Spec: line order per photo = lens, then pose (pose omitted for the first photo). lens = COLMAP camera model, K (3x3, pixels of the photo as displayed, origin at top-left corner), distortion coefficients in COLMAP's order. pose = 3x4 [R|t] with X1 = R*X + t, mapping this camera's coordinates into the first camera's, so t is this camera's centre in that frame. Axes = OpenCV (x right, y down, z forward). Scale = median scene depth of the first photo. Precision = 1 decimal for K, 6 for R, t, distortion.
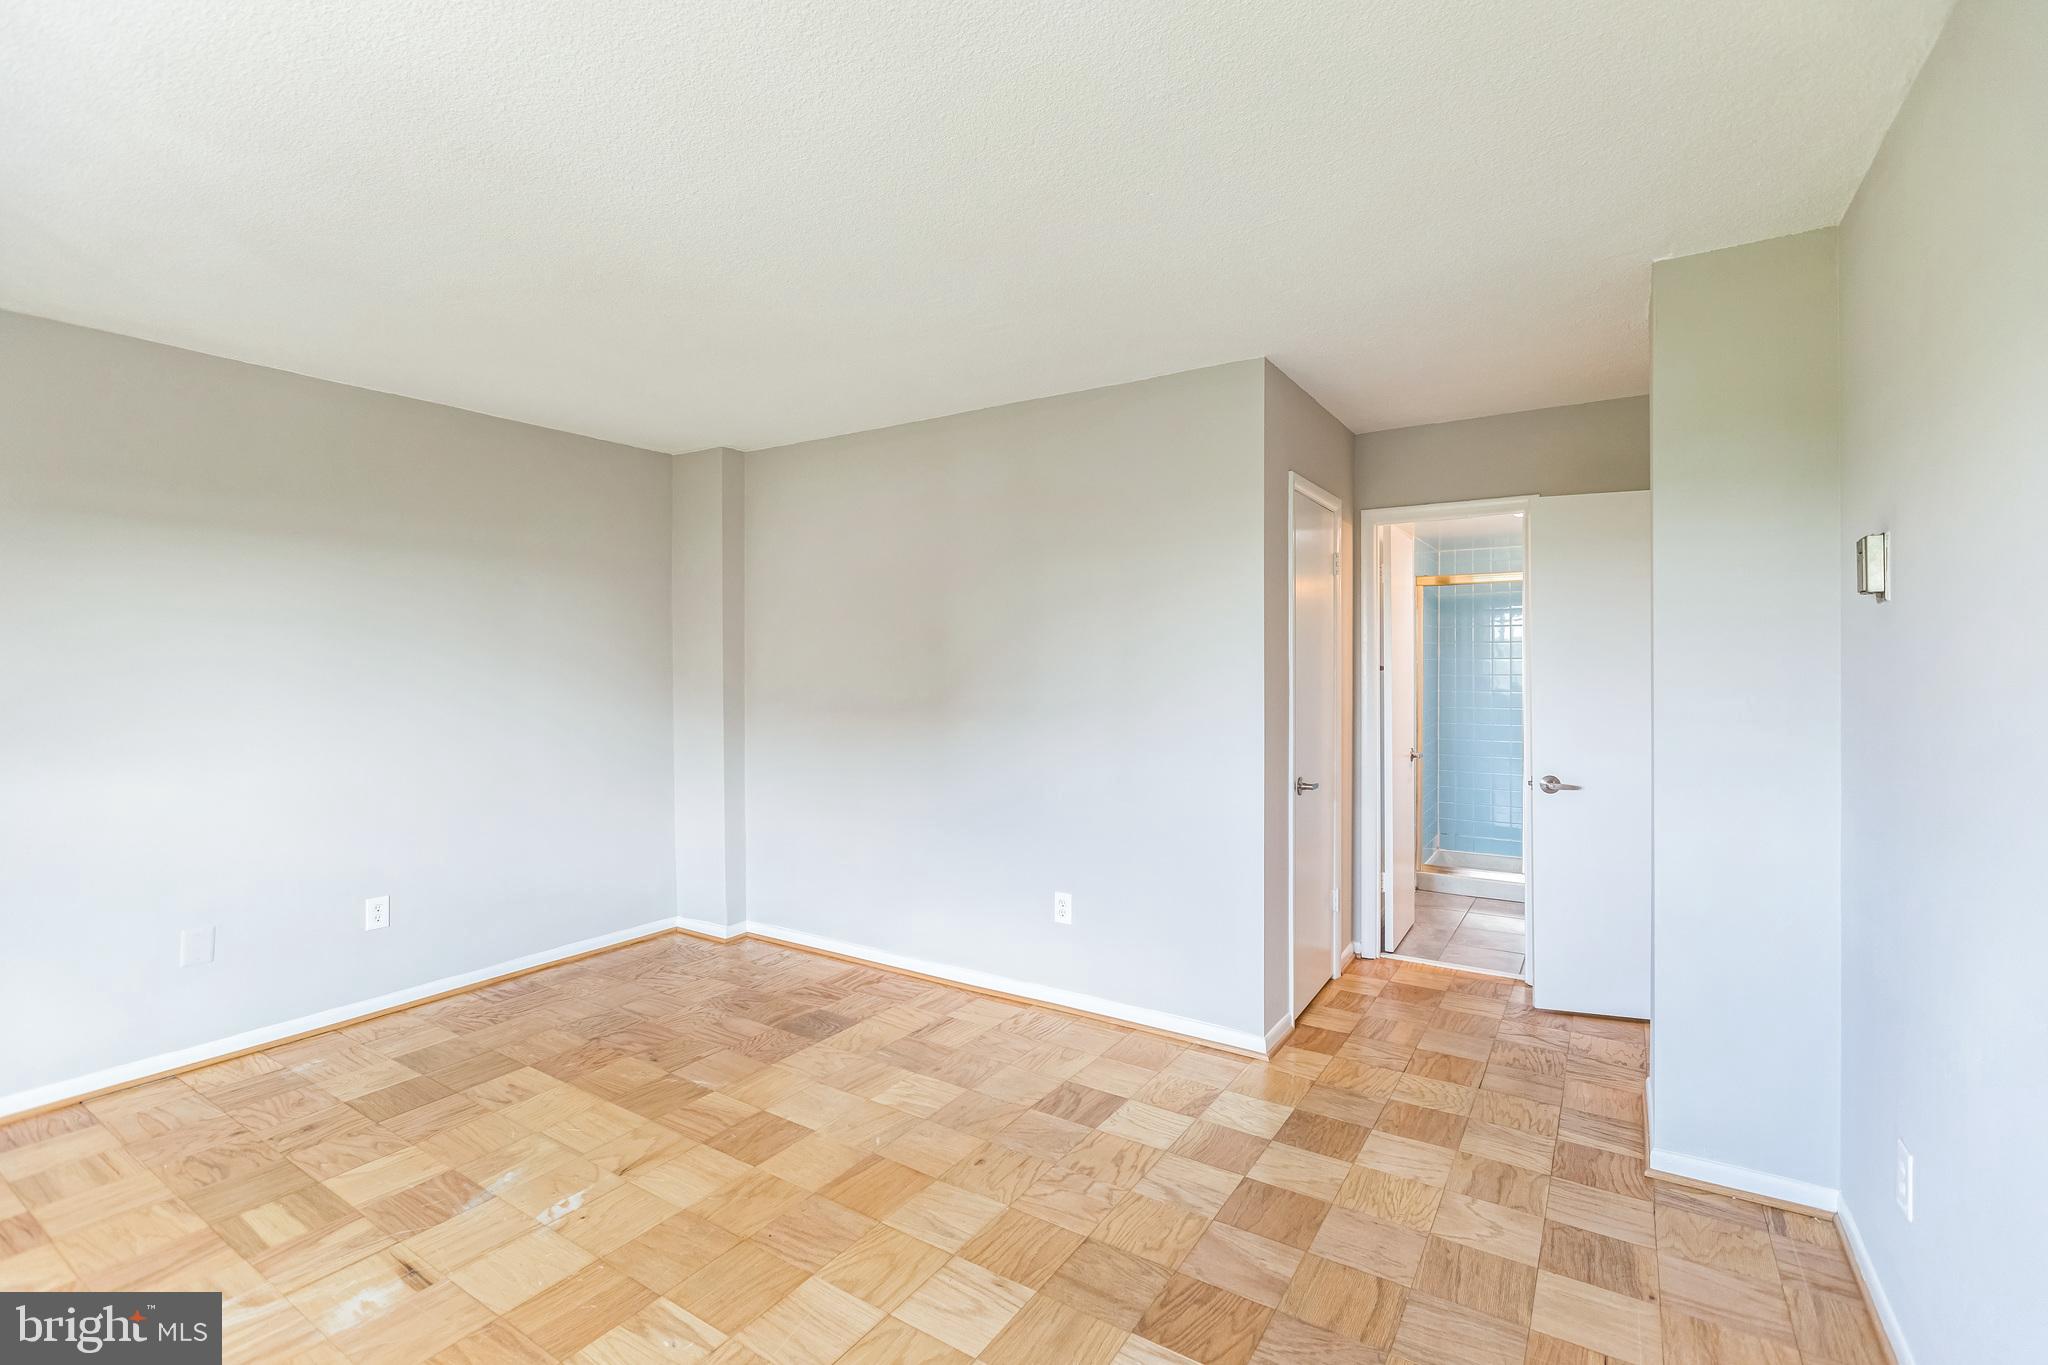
lens RADIAL K [[917.5, 0, 1021.7], [0, 917.5, 678.9], [0, 0, 1]] dist [0.003491, -0.001904]
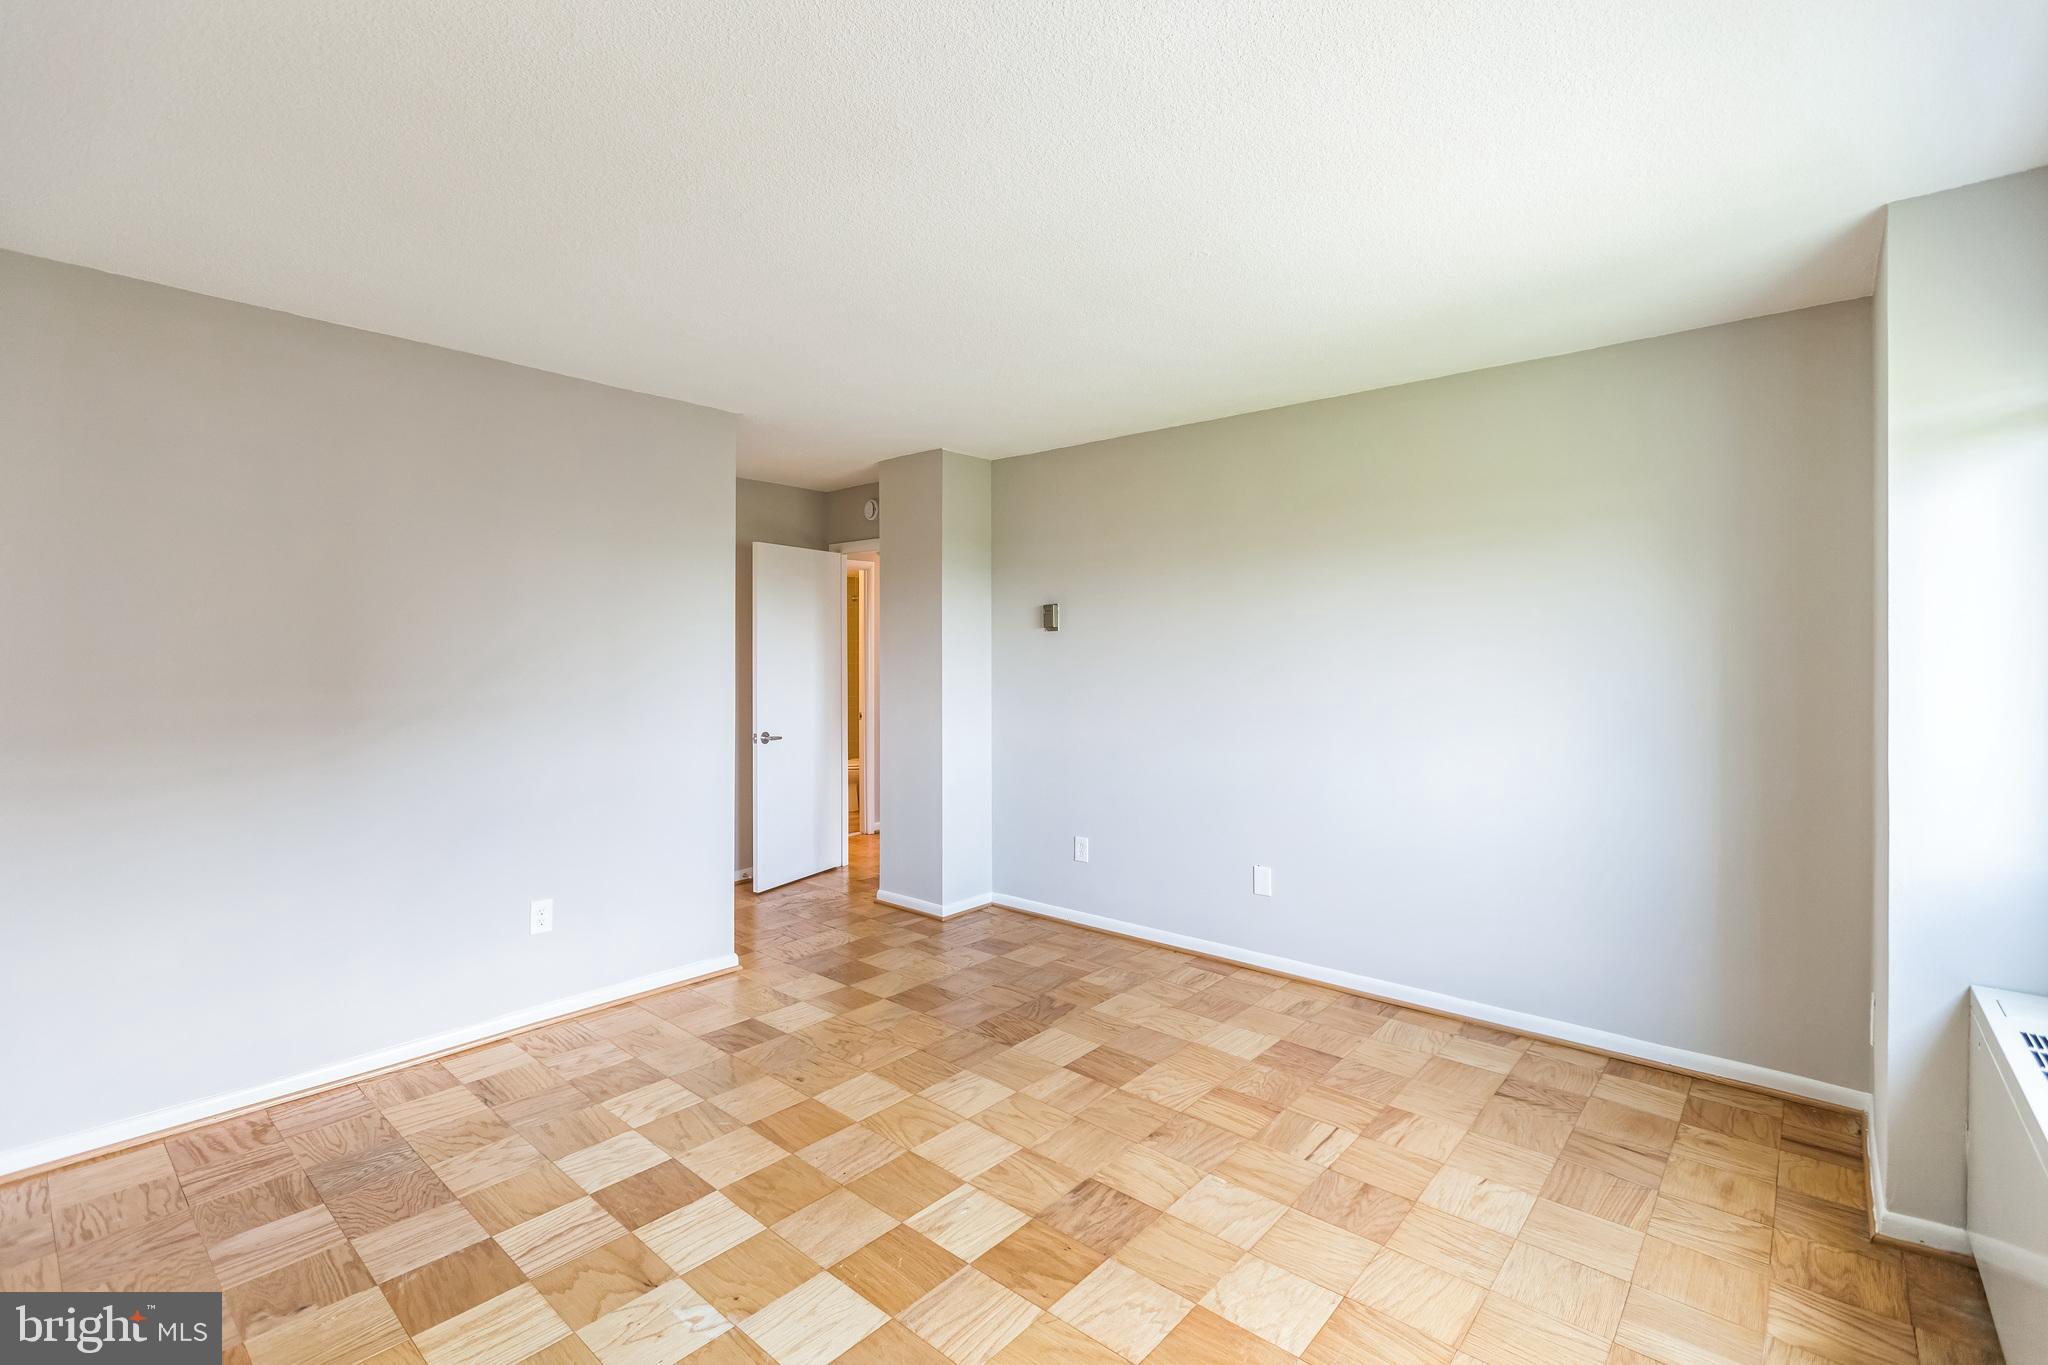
lens RADIAL K [[917.5, 0, 1009.9], [0, 917.5, 675.9], [0, 0, 1]] dist [0.003491, -0.001904]
pose [[0.144862, -0.022306, 0.989200, -1.057483], [0.015831, 0.999670, 0.020224, -0.010873], [-0.989325, 0.012730, 0.145167, 0.504527]]
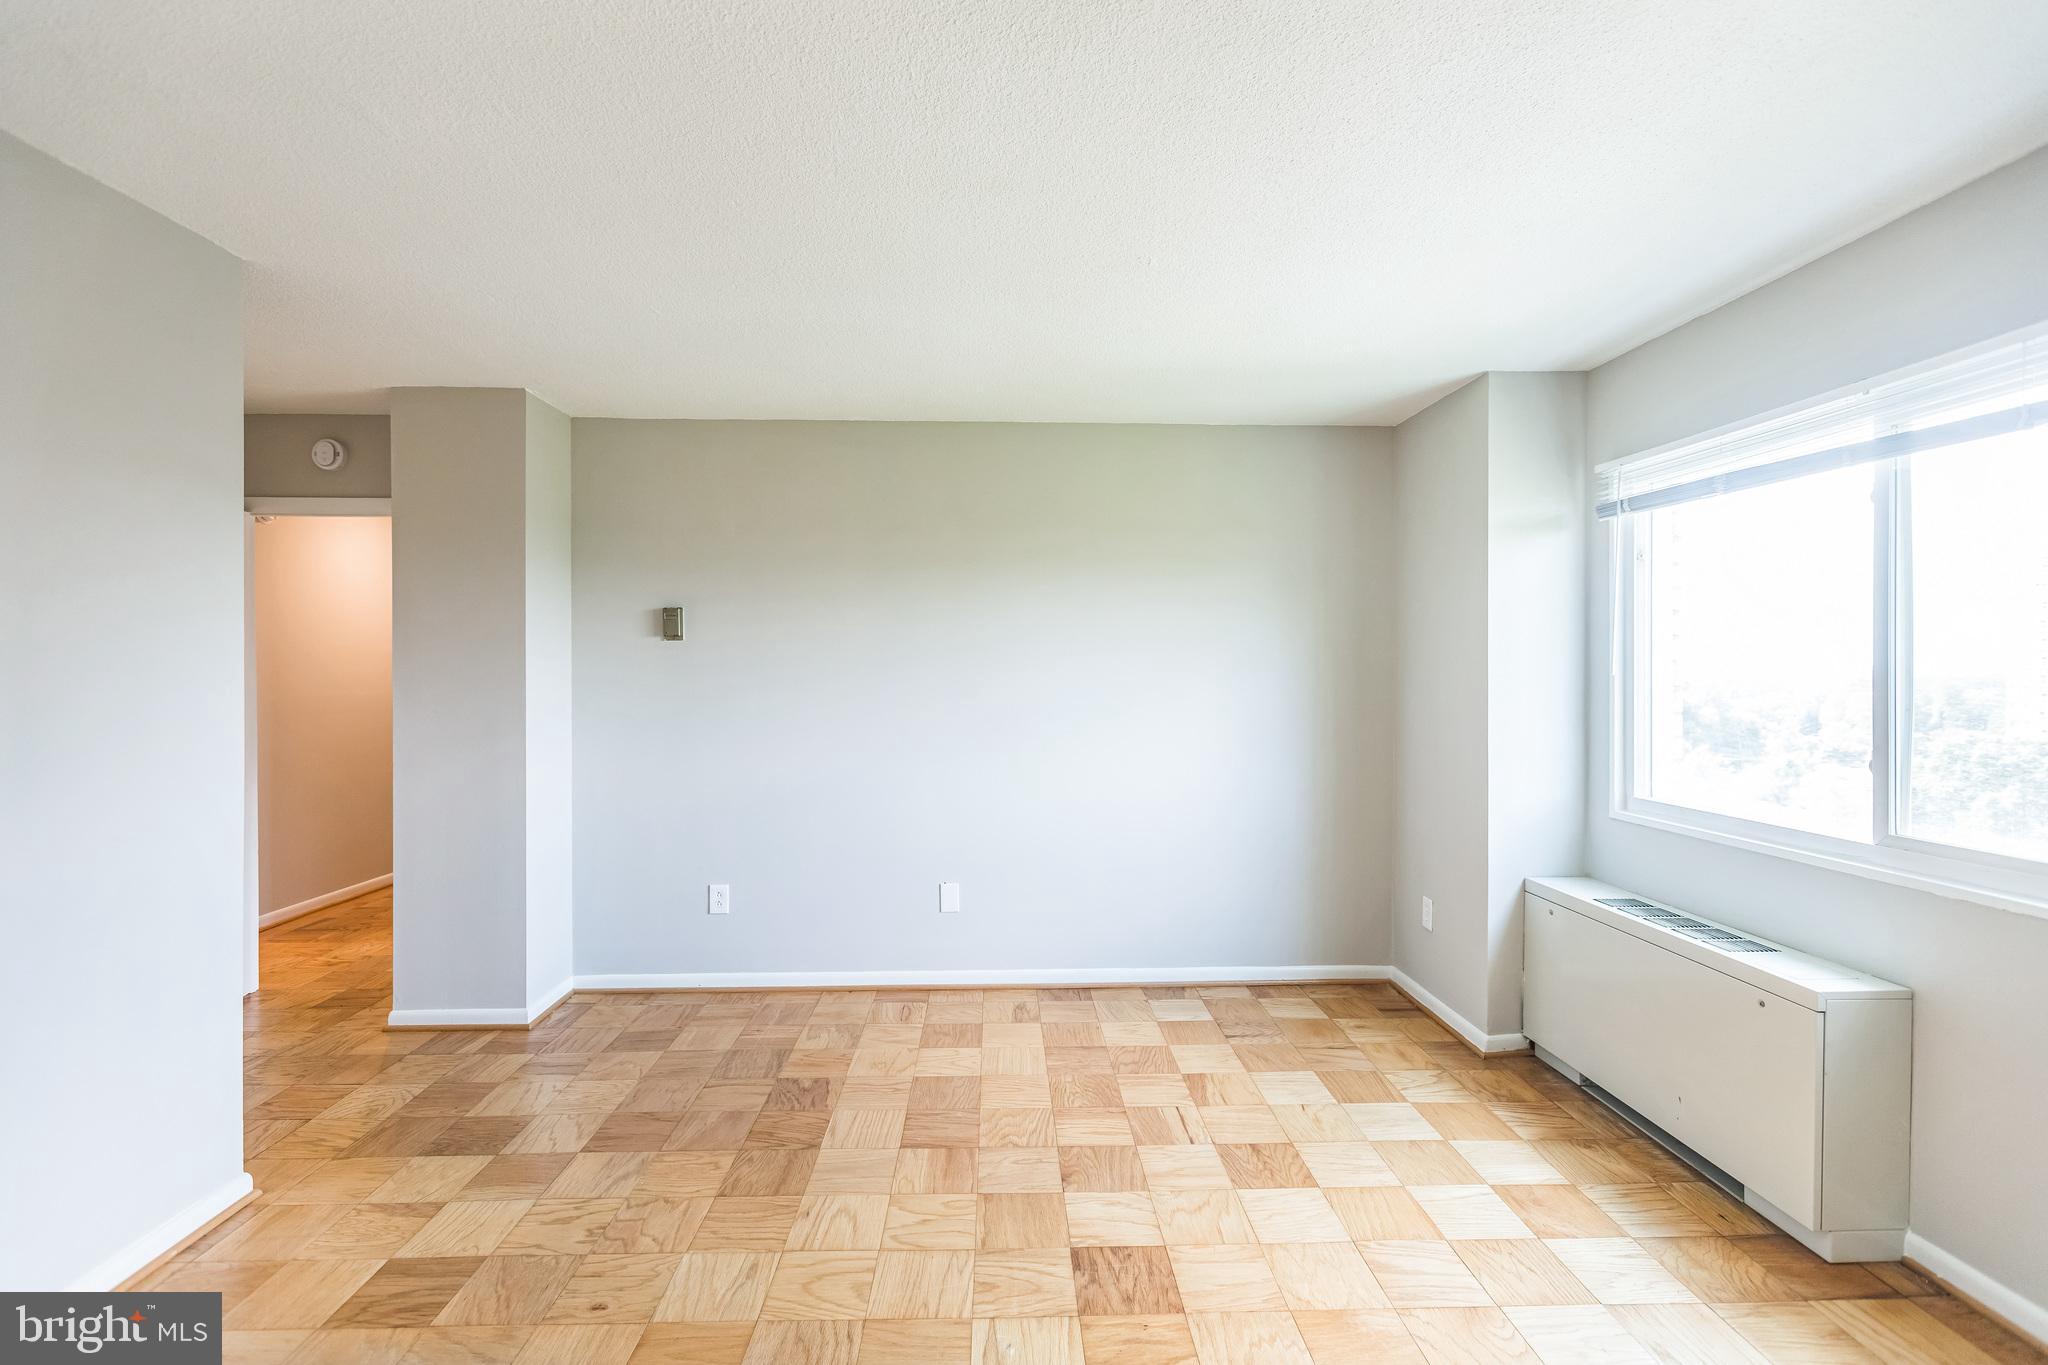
lens RADIAL K [[917.5, 0, 1022.5], [0, 917.5, 678.5], [0, 0, 1]] dist [0.003491, -0.001904]
pose [[-0.574227, -0.008715, 0.818650, -0.808199], [0.012832, 0.999725, 0.019644, -0.018063], [-0.818596, 0.021785, -0.573957, 1.038580]]
